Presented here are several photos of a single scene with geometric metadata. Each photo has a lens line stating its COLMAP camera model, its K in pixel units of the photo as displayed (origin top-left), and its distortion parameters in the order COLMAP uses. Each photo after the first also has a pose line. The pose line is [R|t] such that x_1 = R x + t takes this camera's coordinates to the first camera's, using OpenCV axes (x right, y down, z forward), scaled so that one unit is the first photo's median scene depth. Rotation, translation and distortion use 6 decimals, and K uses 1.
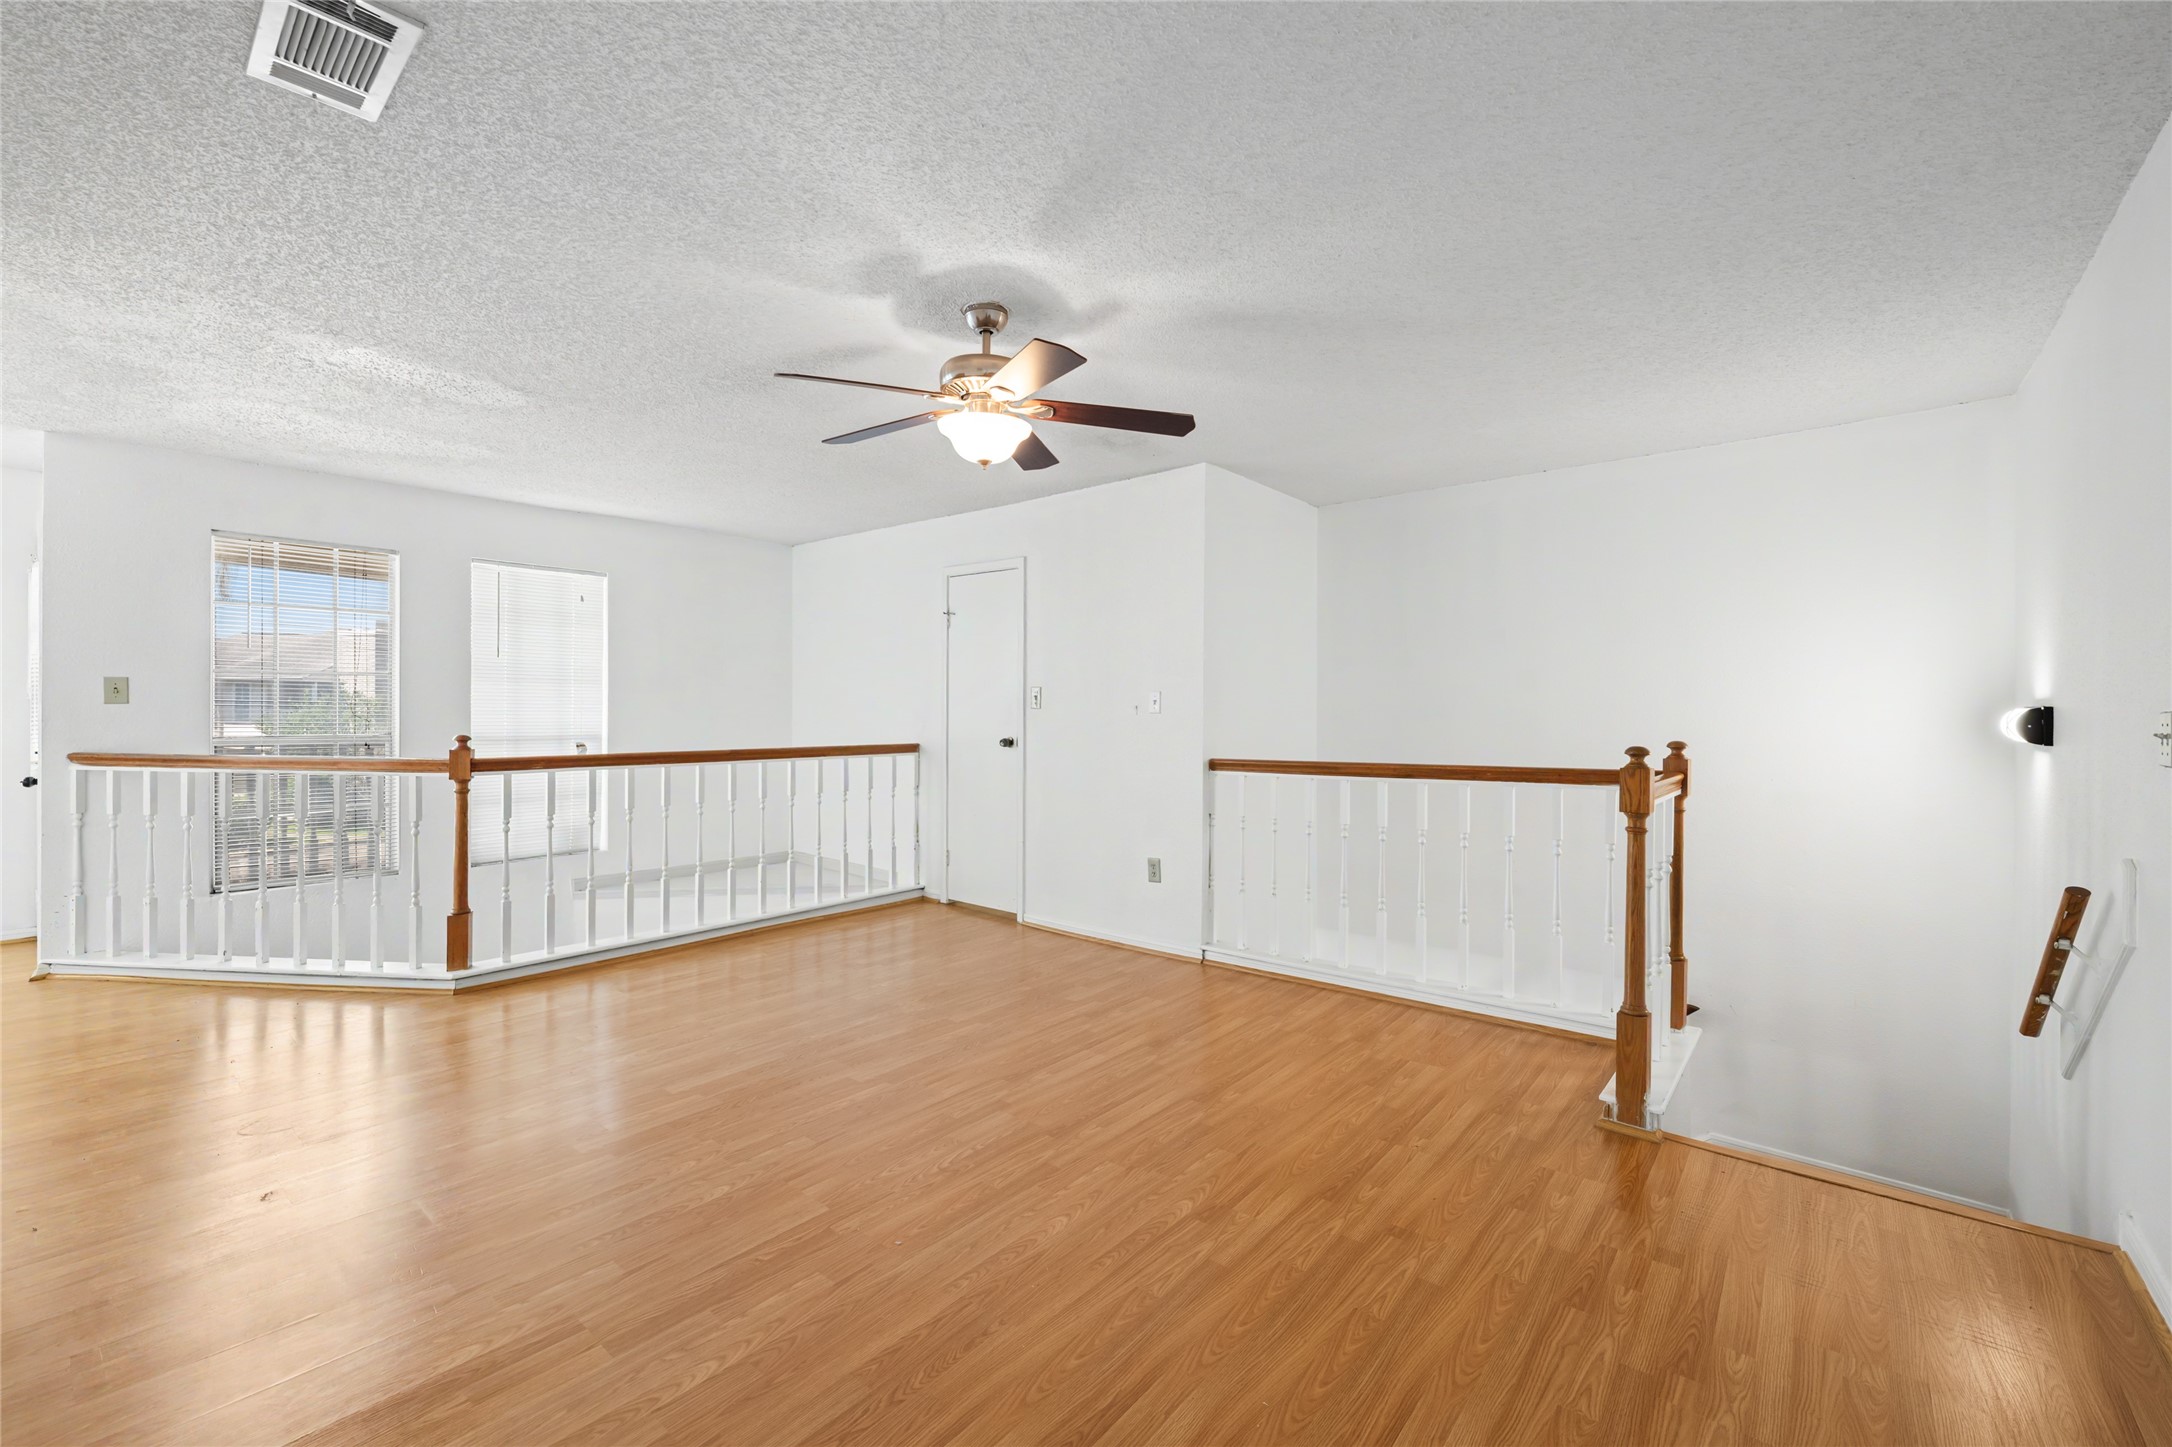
lens RADIAL K [[871.0, 0, 1085.0], [0, 871.0, 728.7], [0, 0, 1]] dist [-0.002510, -0.000217]
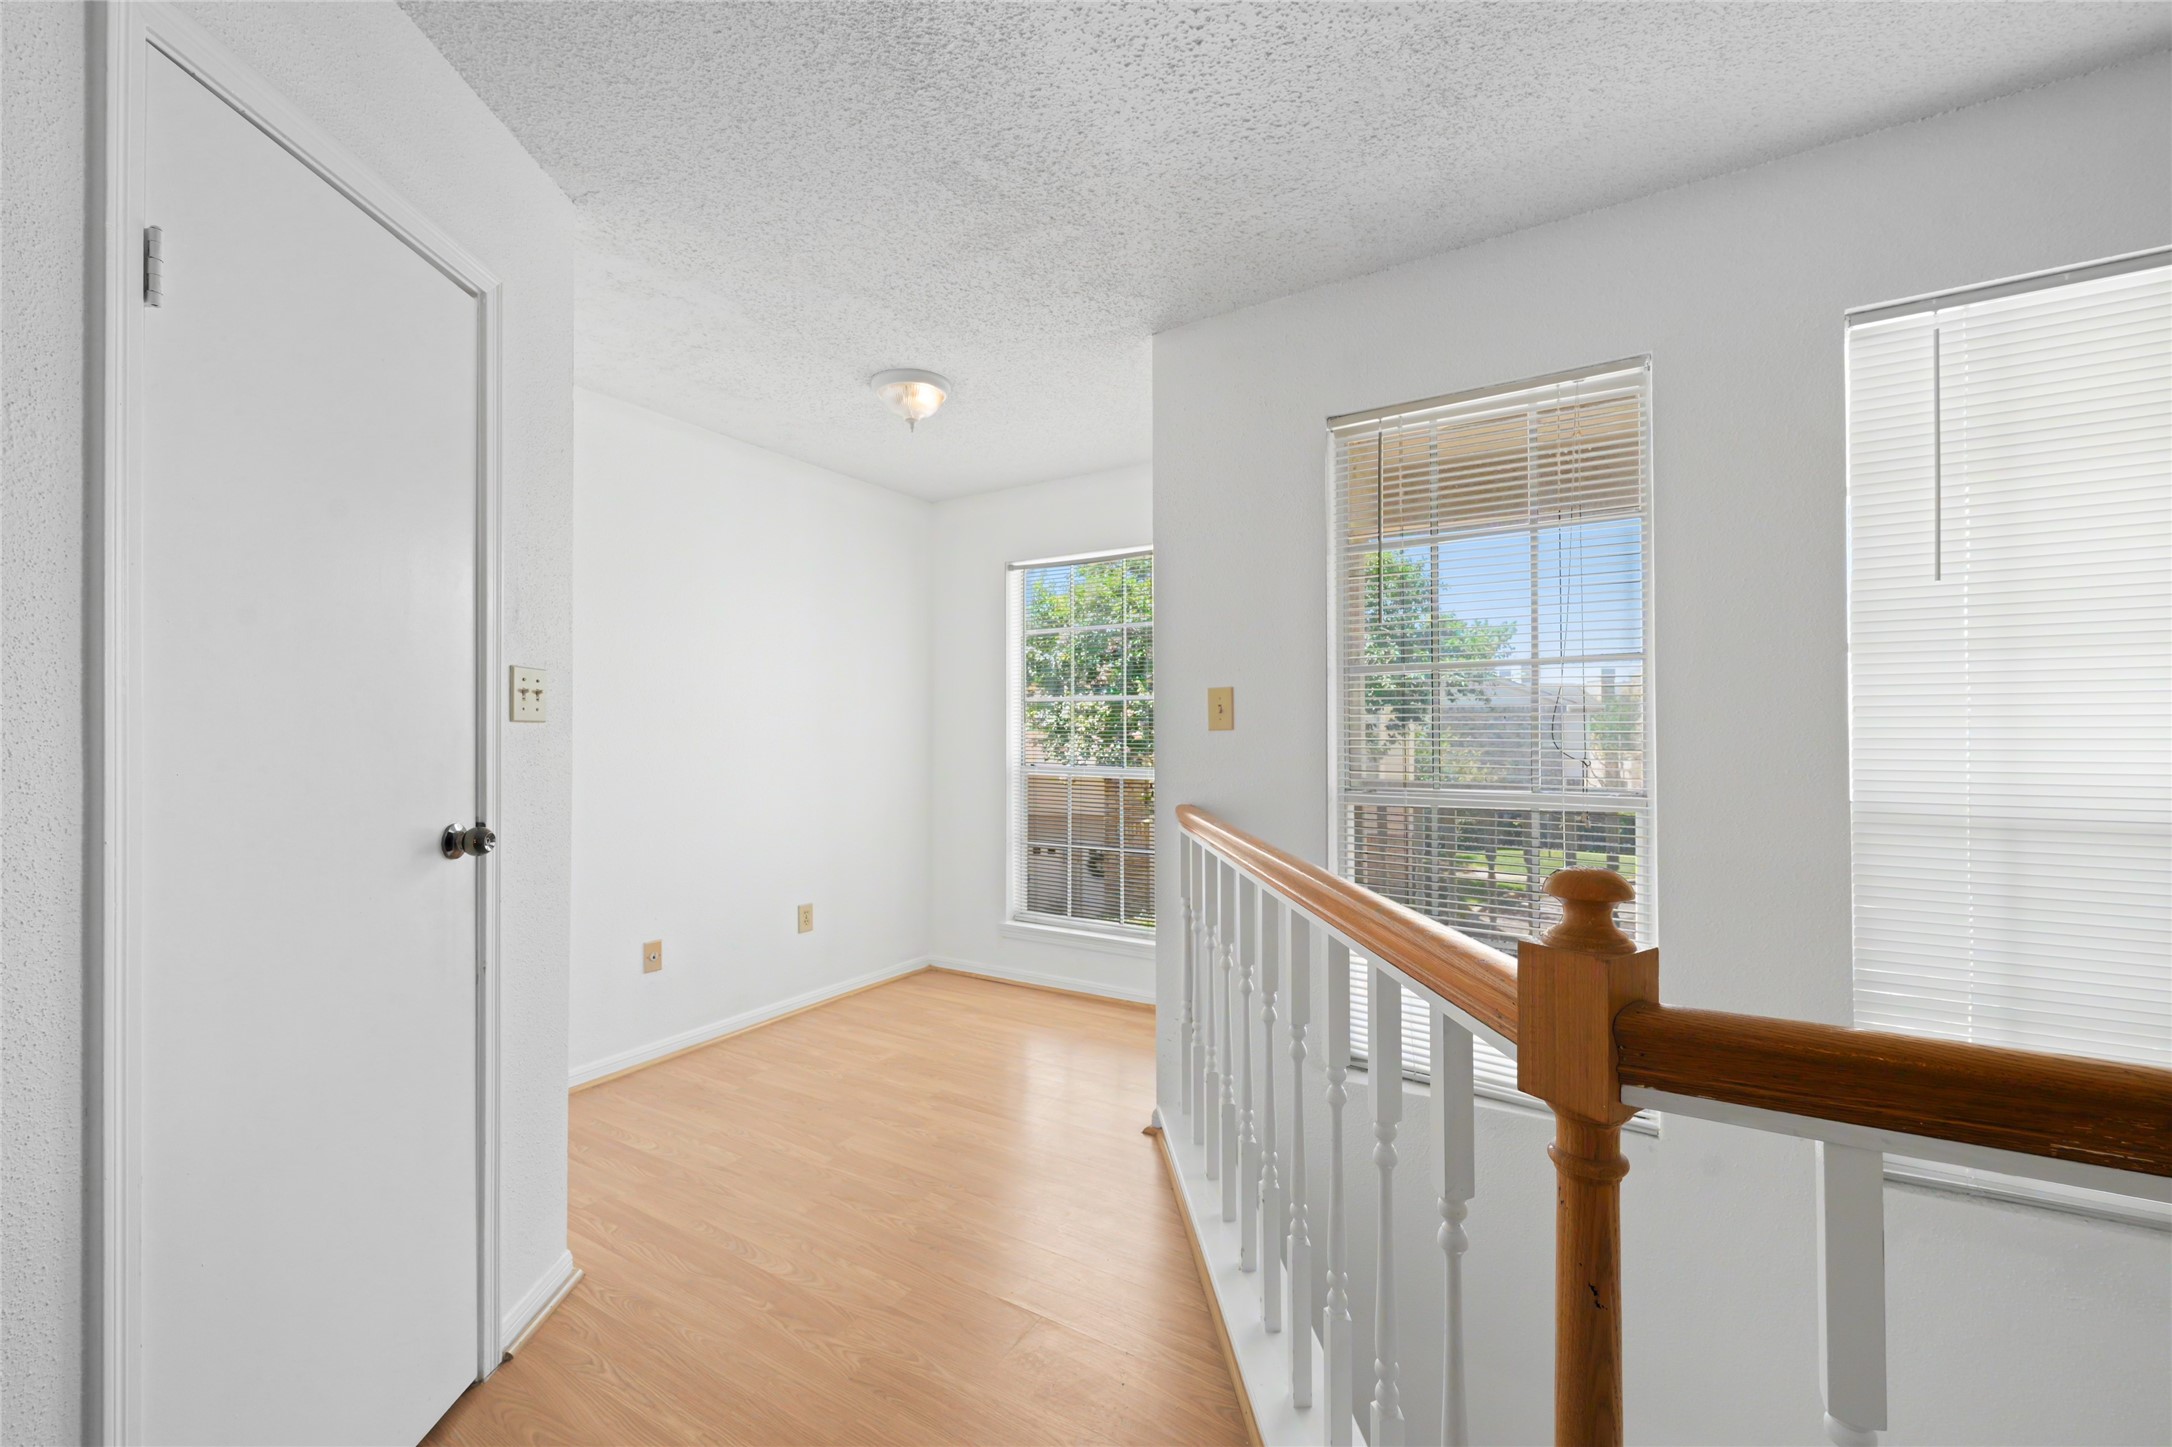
lens RADIAL K [[875.0, 0, 1091.7], [0, 875.0, 739.9], [0, 0, 1]] dist [0.000705, 0.000114]
pose [[0.166268, -0.003695, -0.986074, -0.695573], [-0.015988, 0.999851, -0.006442, -0.022487], [0.985951, 0.016836, 0.166185, 1.097725]]
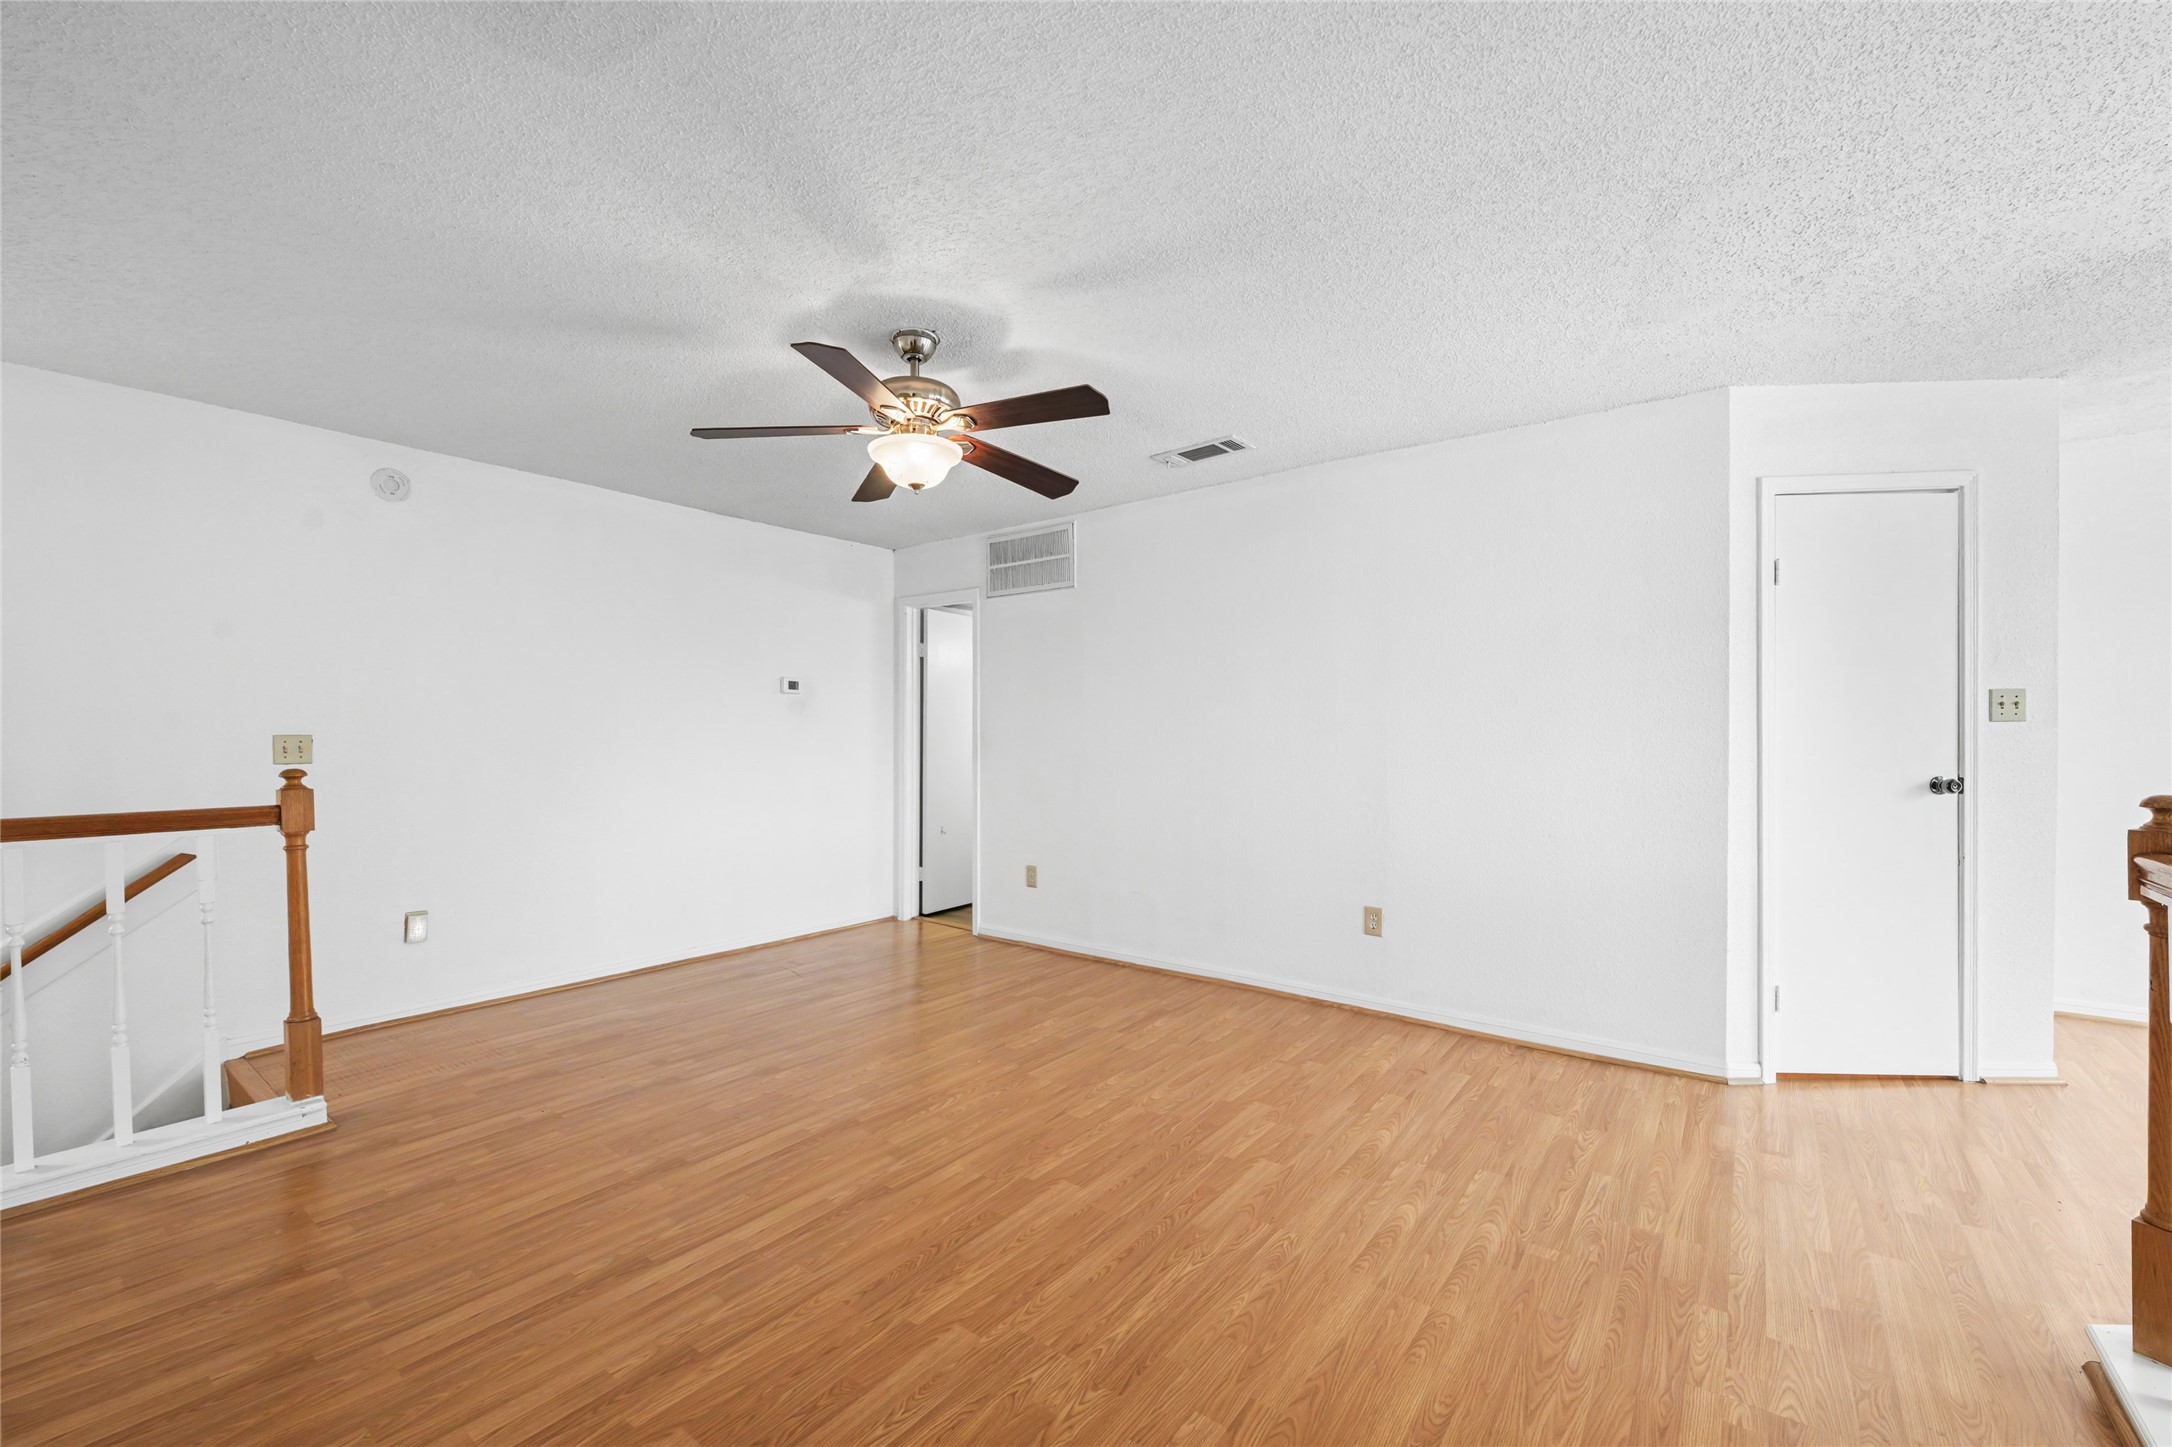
lens RADIAL K [[871.0, 0, 1085.0], [0, 871.0, 728.7], [0, 0, 1]] dist [-0.002510, -0.000217]
pose [[-0.998822, 0.000090, -0.048528, -0.231229], [-0.000622, 0.999893, 0.014647, -0.038298], [0.048524, 0.014660, -0.998714, 1.778863]]
